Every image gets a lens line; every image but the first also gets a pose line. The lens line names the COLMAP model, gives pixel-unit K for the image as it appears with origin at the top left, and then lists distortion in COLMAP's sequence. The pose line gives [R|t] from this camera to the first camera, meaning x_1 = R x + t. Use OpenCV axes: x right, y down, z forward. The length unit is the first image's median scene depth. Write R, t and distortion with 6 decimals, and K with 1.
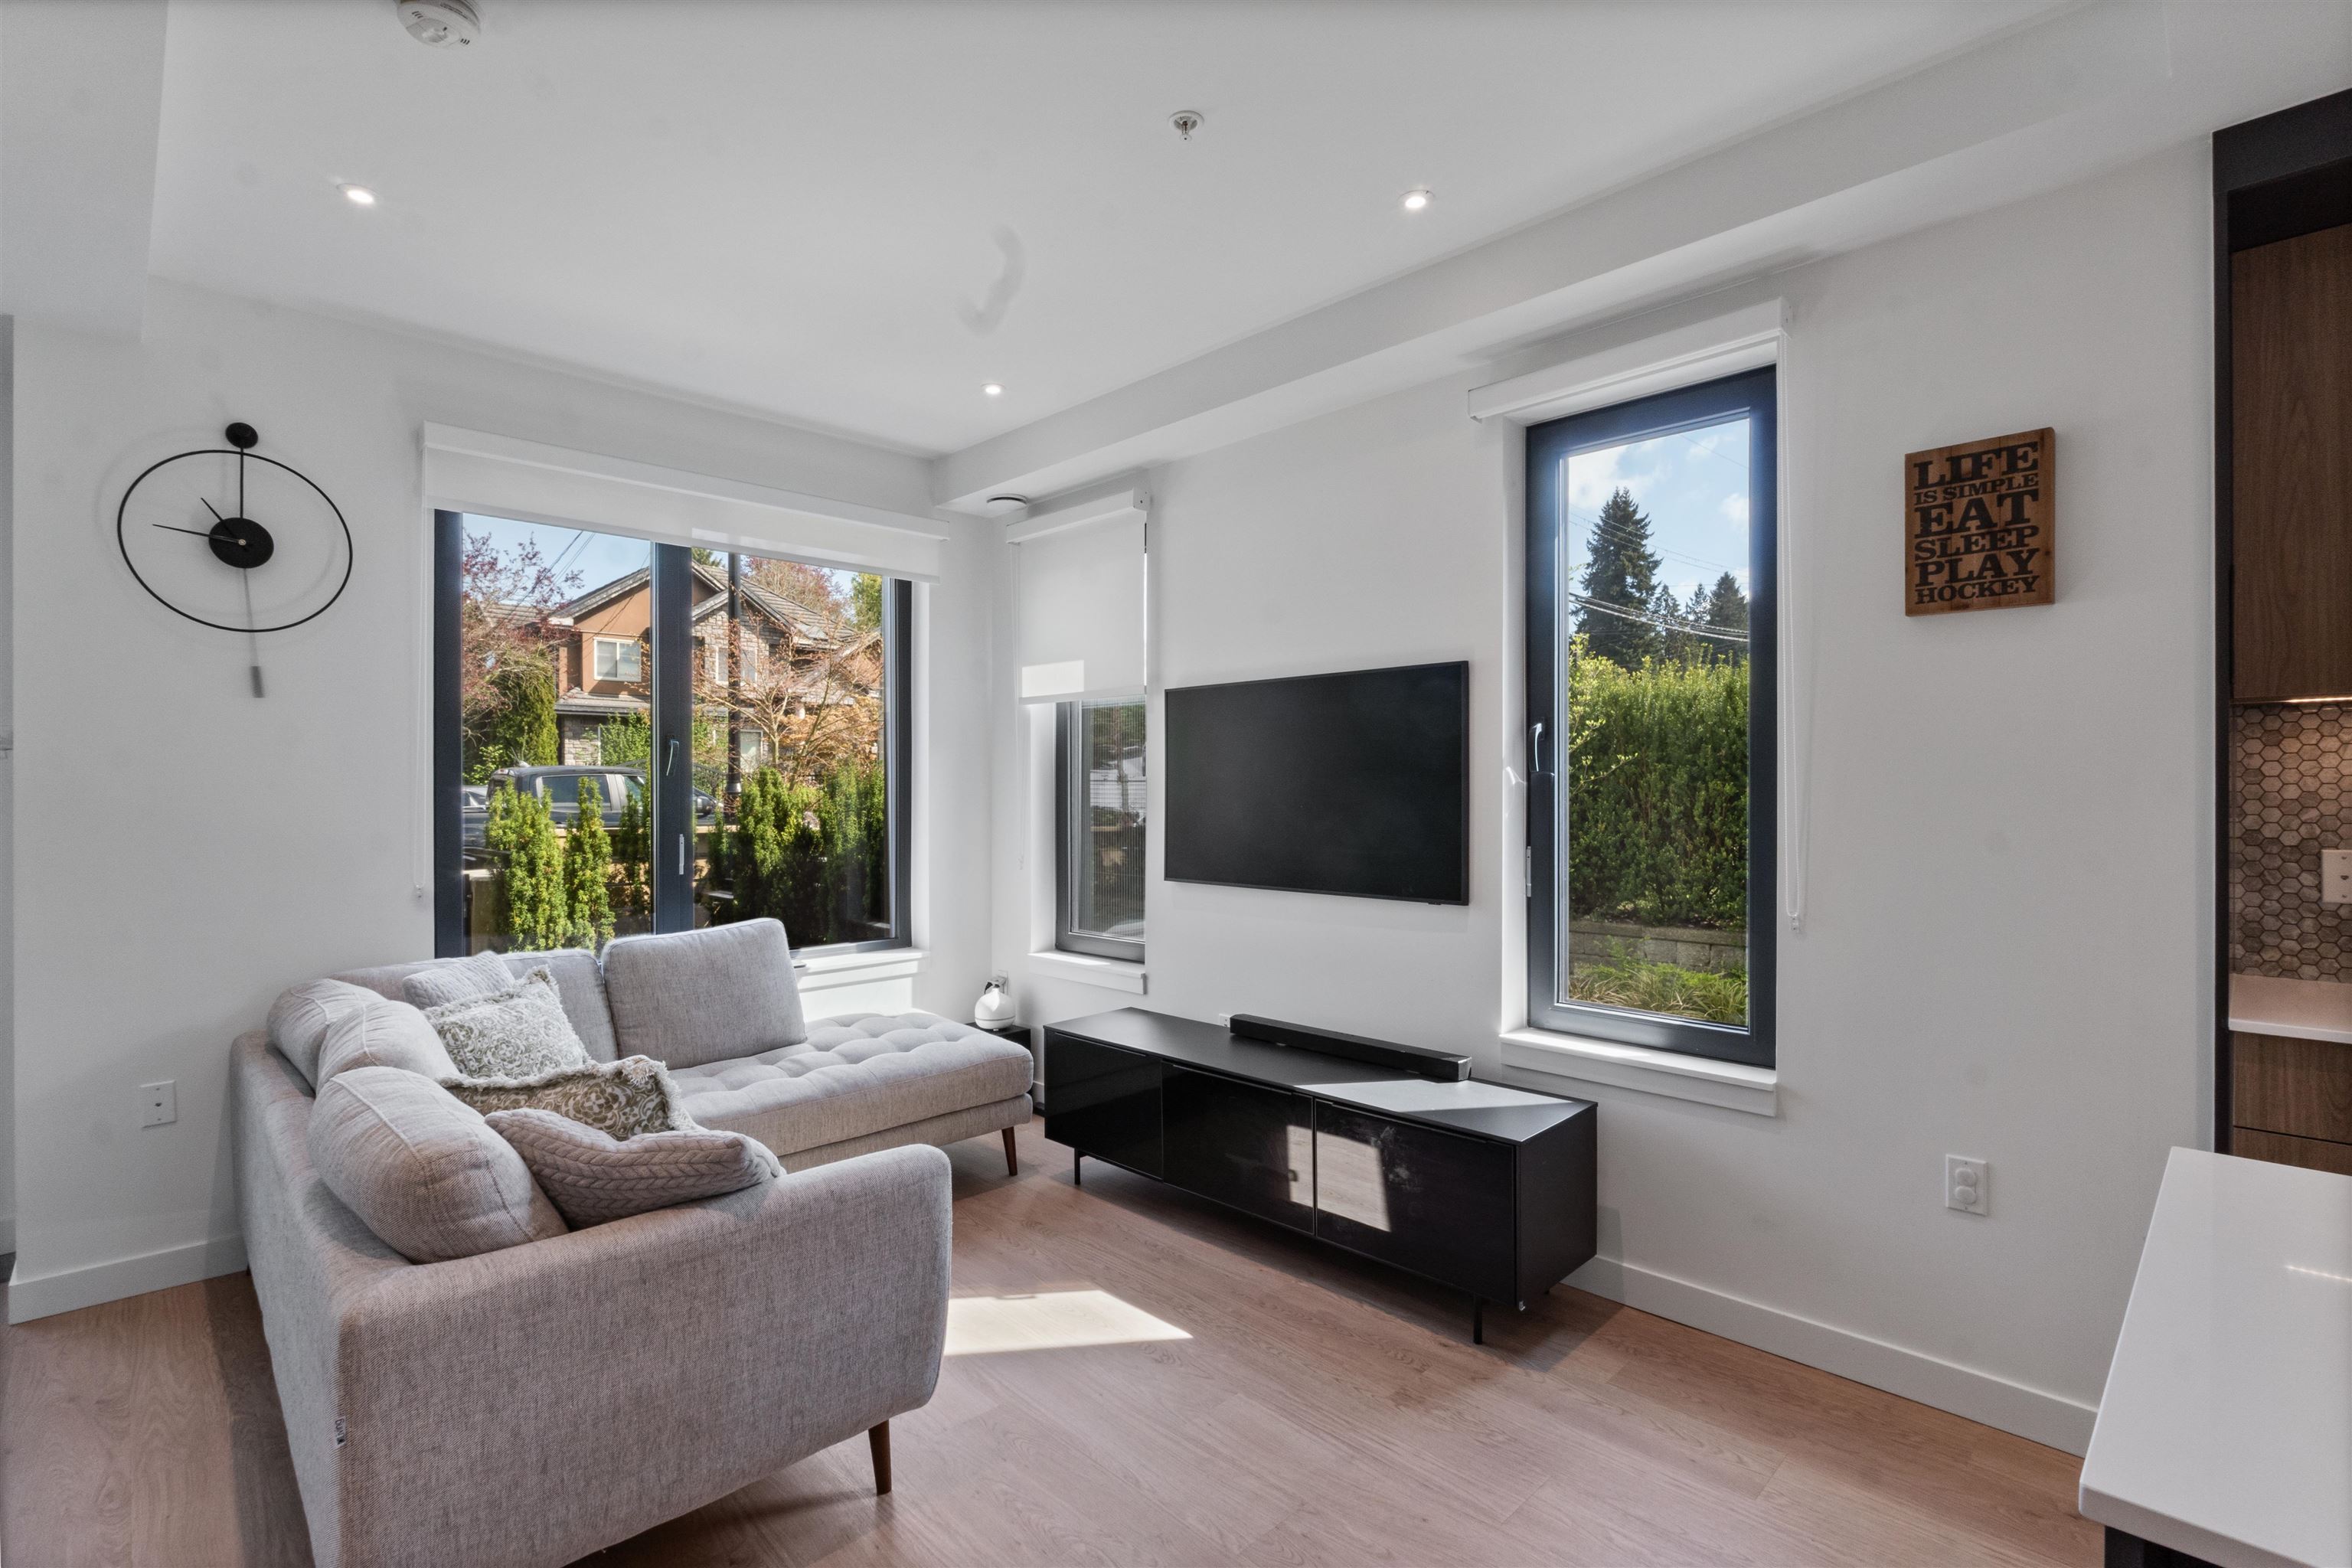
lens RADIAL K [[1084.9, 0, 1171.3], [0, 1084.9, 798.1], [0, 0, 1]] dist [-0.008514, 0.001043]
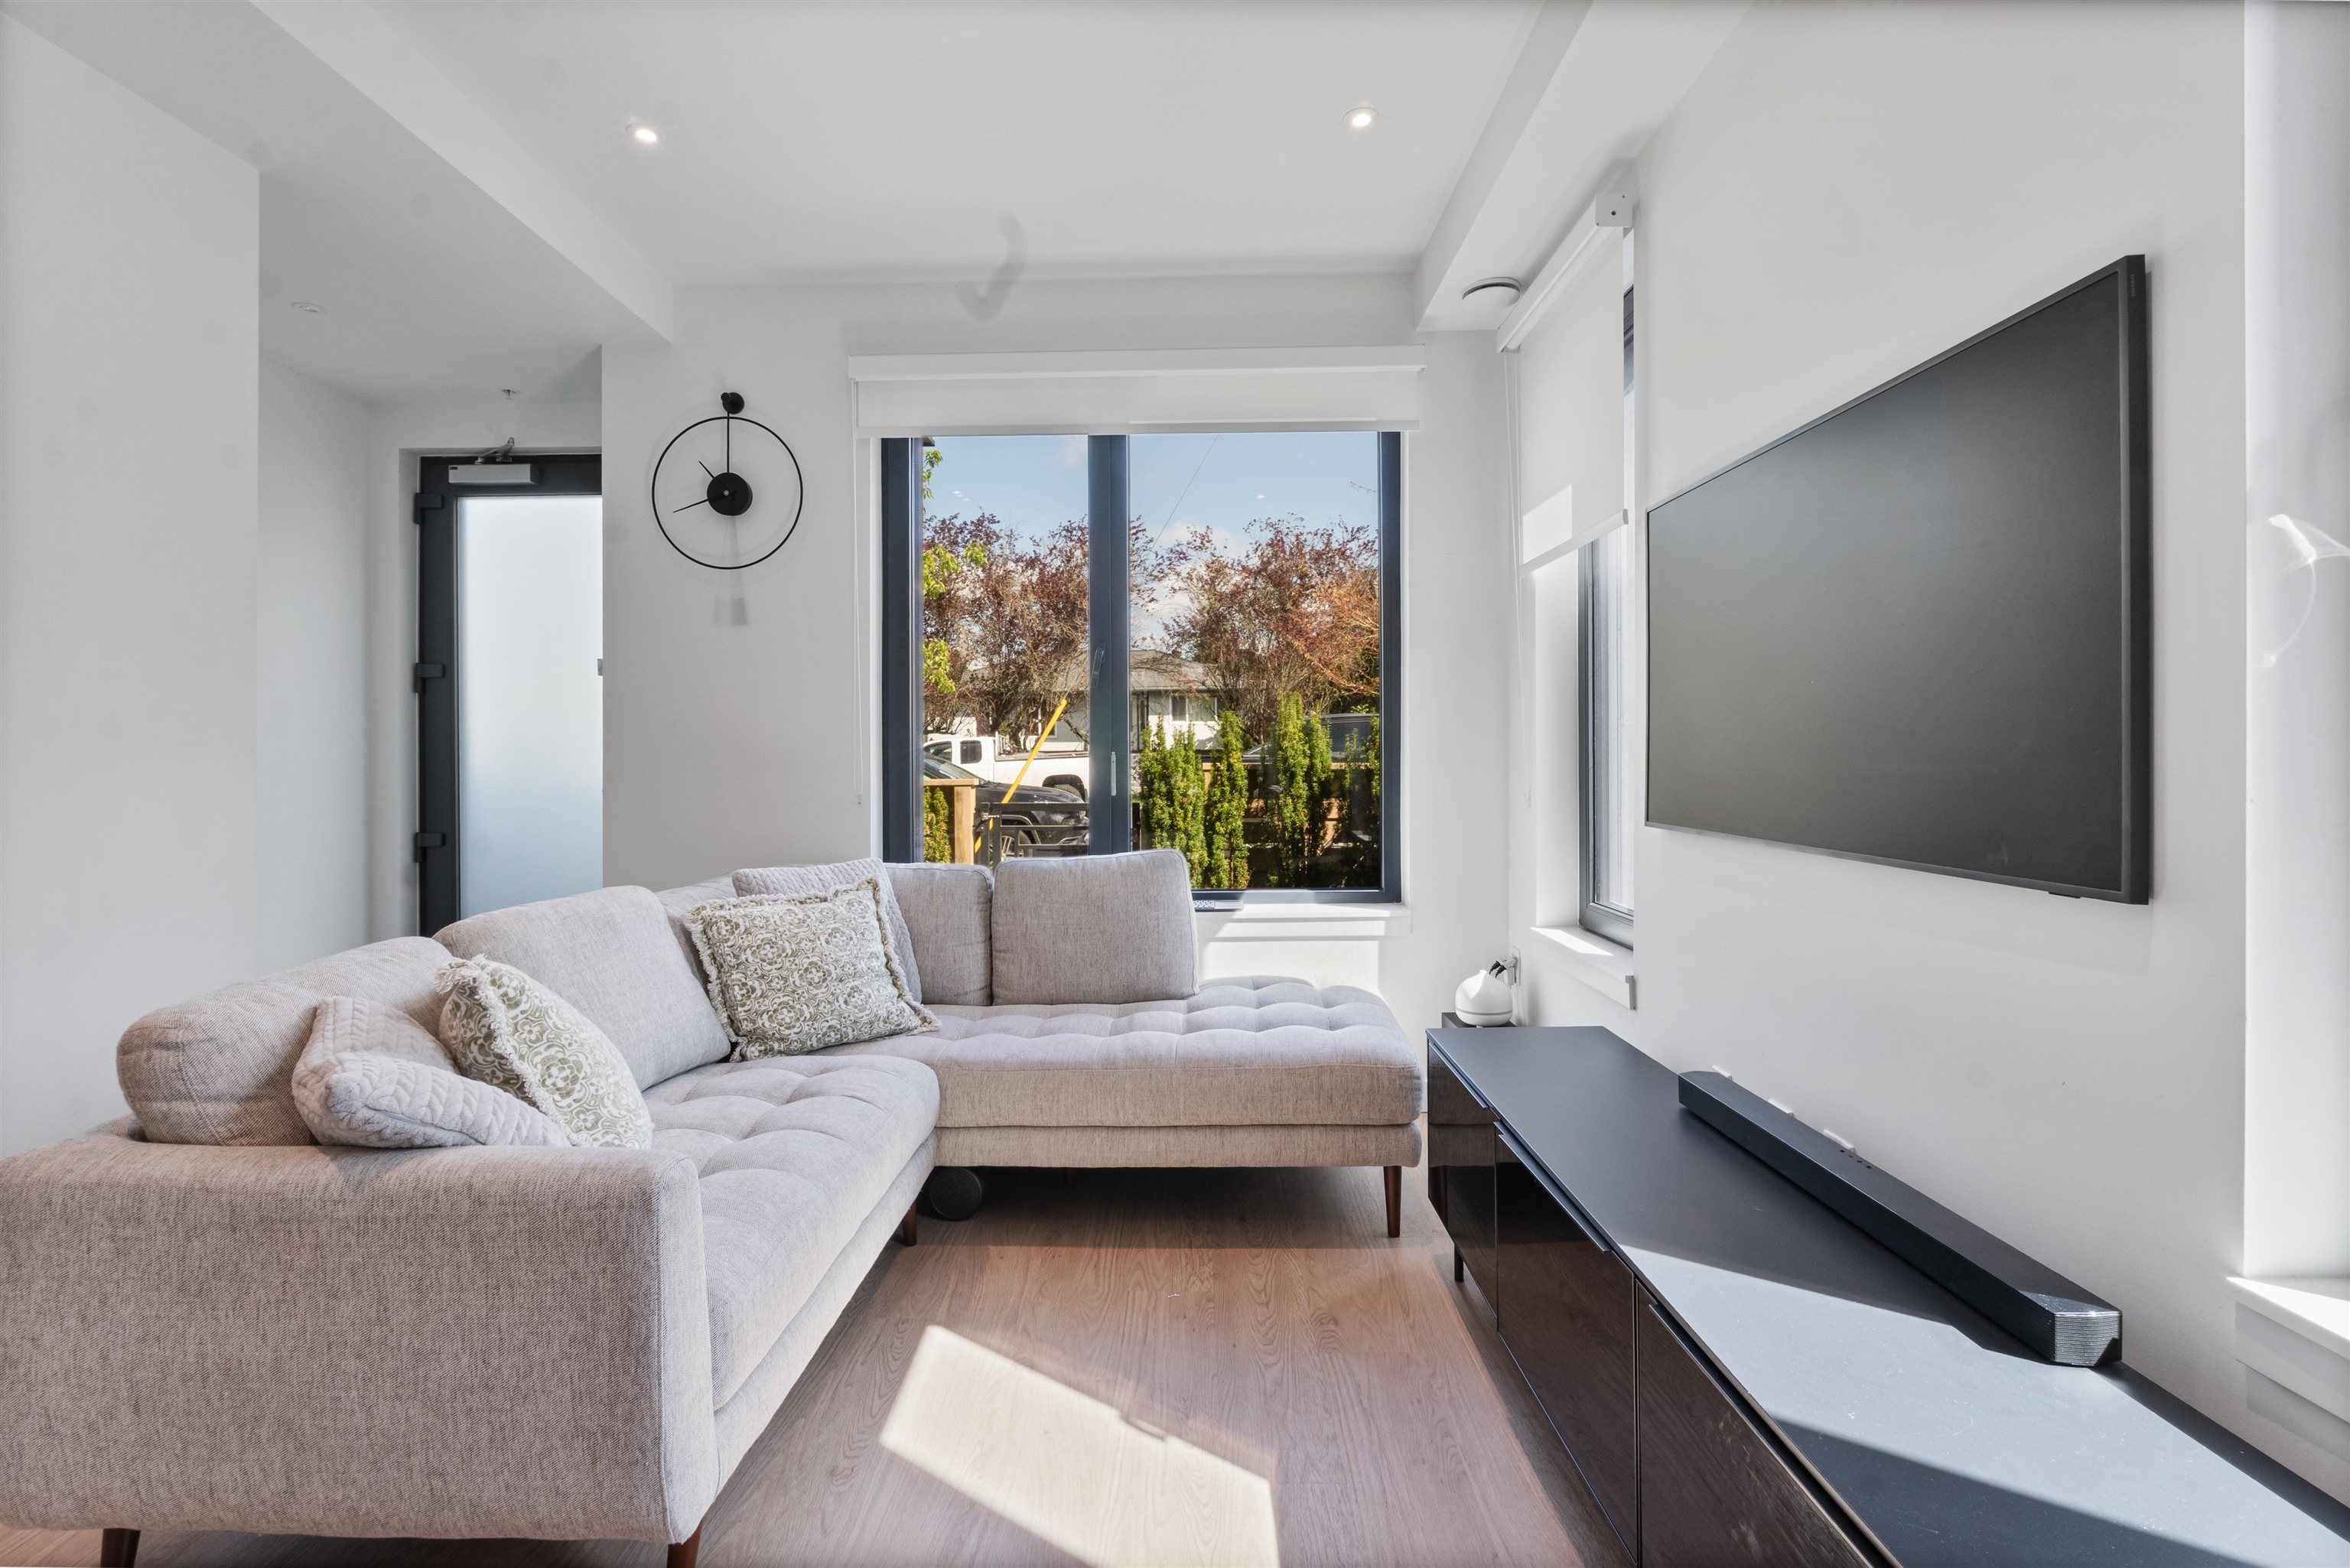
lens RADIAL K [[1083.9, 0, 1164.4], [0, 1083.9, 756.8], [0, 0, 1]] dist [-0.008514, 0.001043]
pose [[0.695936, 0.000042, -0.718104, 0.319254], [-0.001390, 0.999998, -0.001289, 0.051092], [0.718103, 0.001895, 0.695935, 0.518166]]
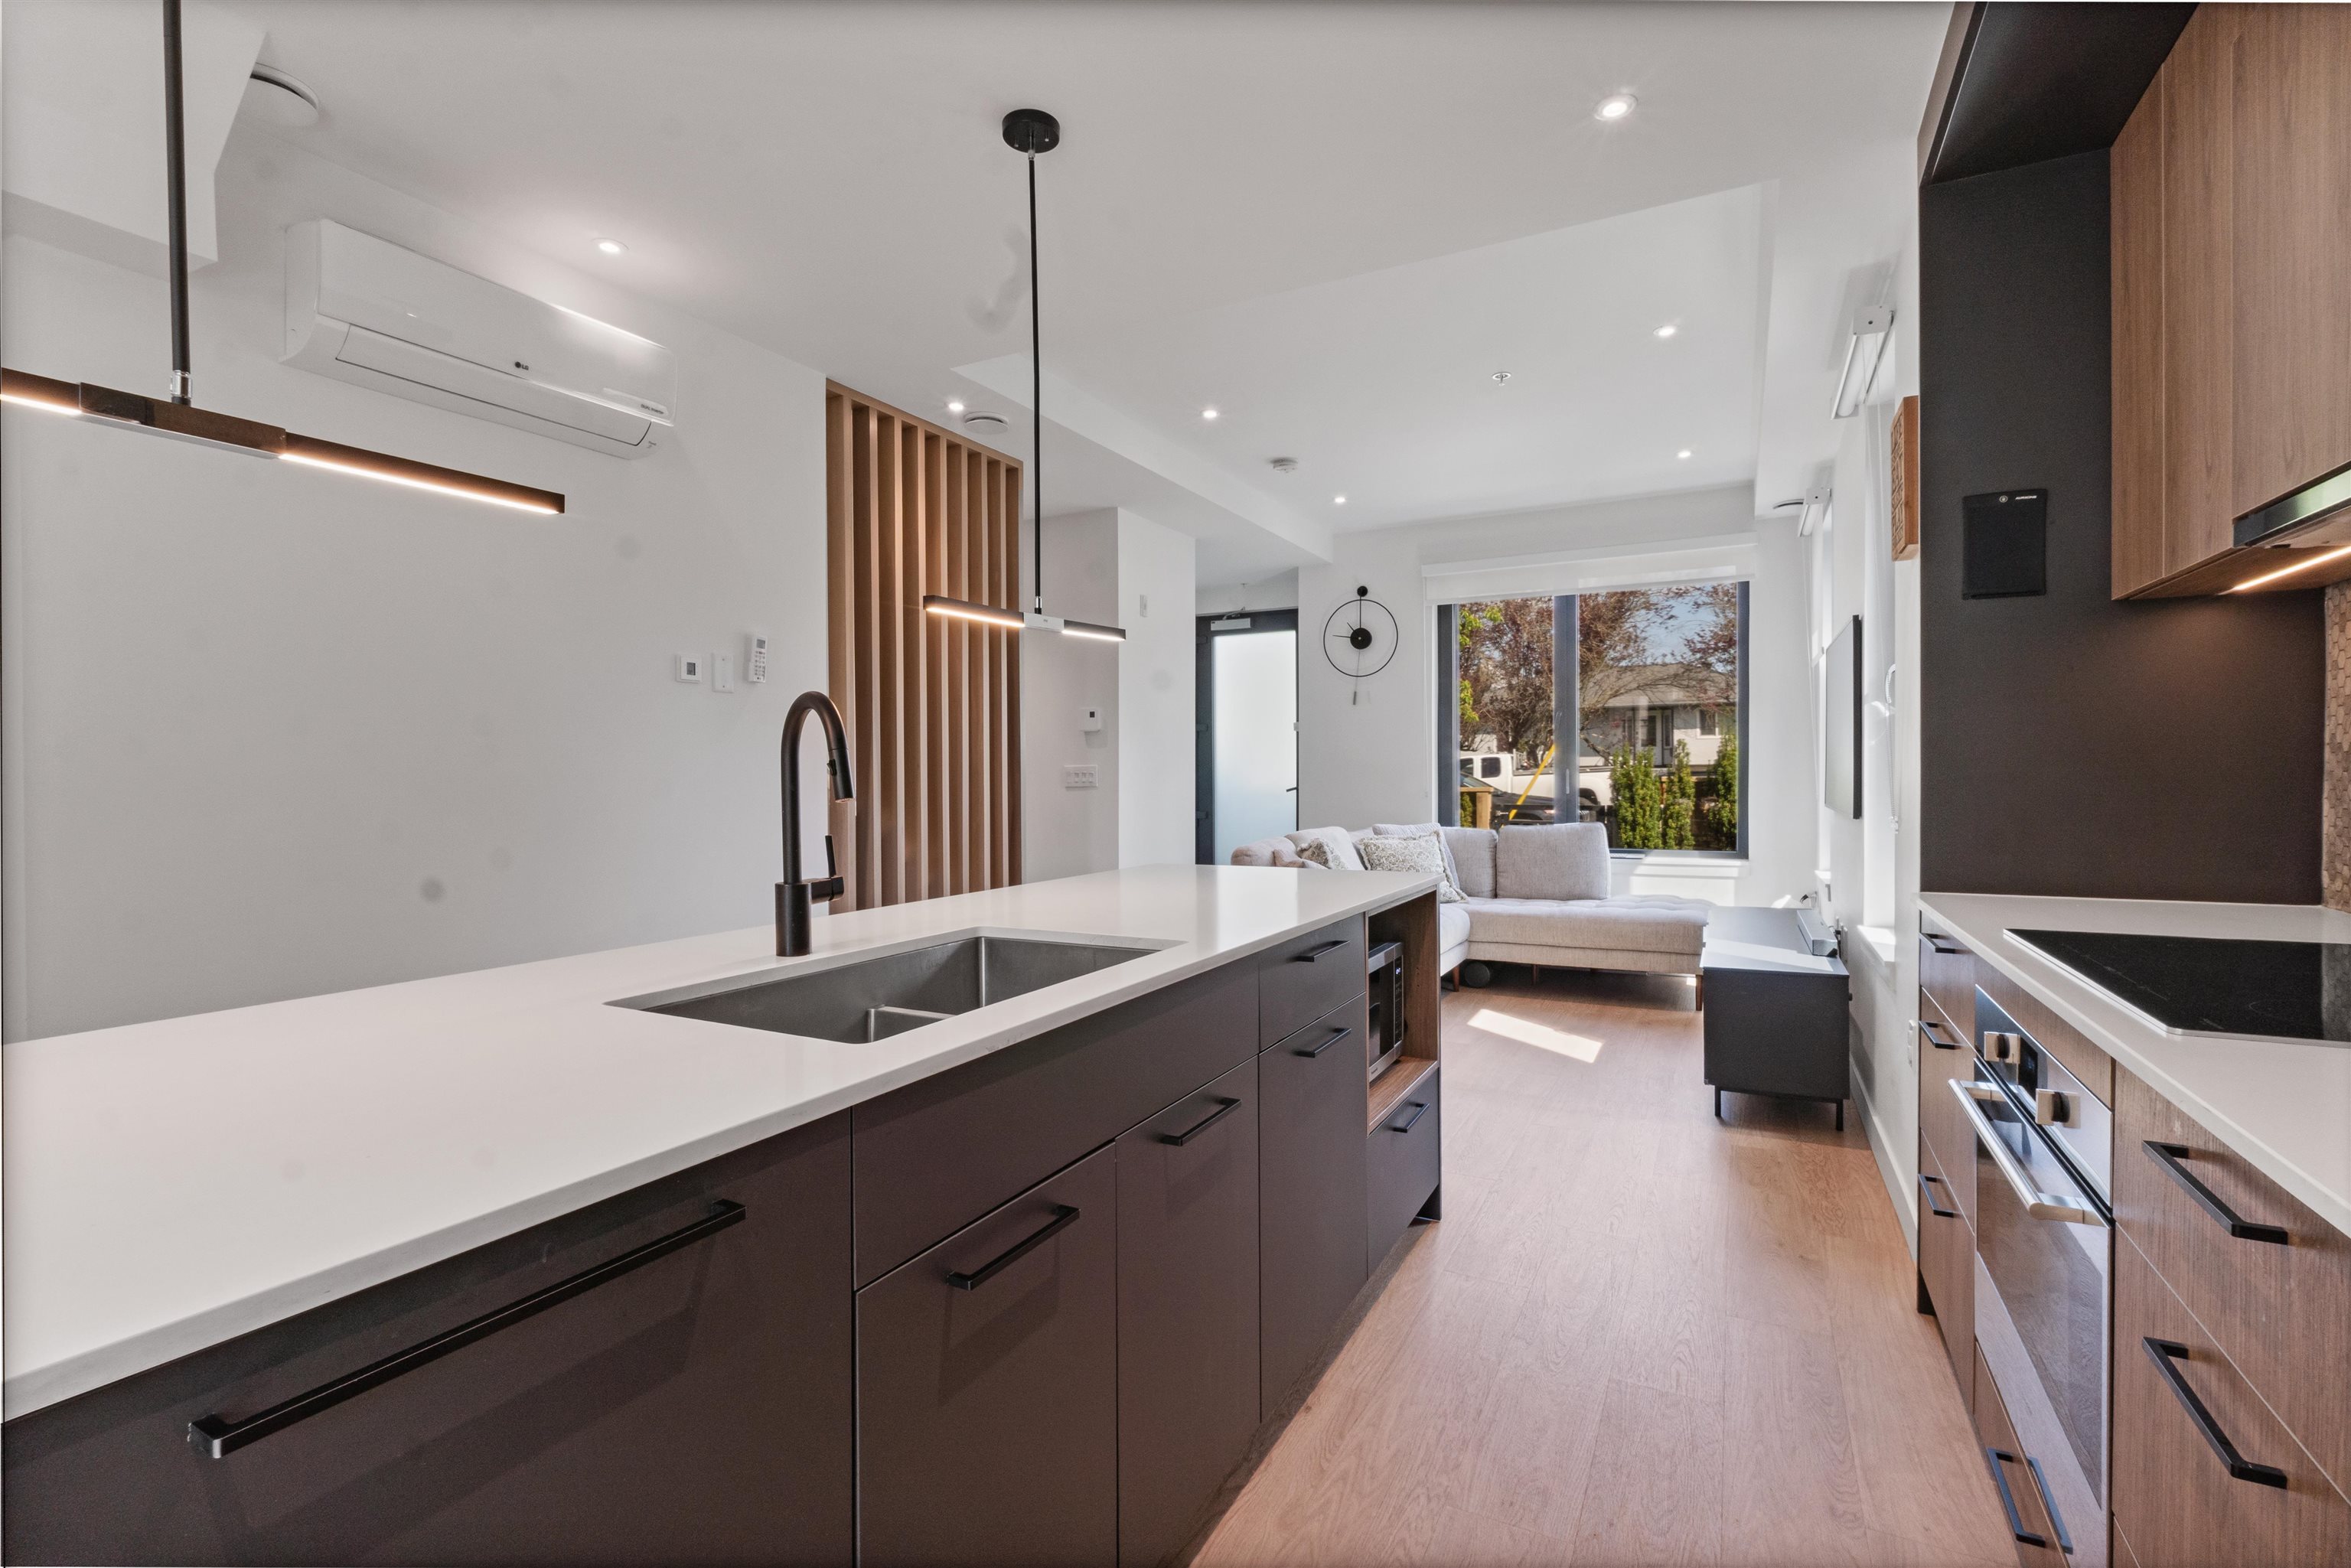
lens RADIAL K [[1084.4, 0, 1180.1], [0, 1084.4, 787.3], [0, 0, 1]] dist [-0.008514, 0.001043]
pose [[0.307609, 0.013948, -0.951411, 1.240304], [-0.001125, 0.999897, 0.014295, 0.050122], [0.951512, -0.003327, 0.307593, -0.088476]]
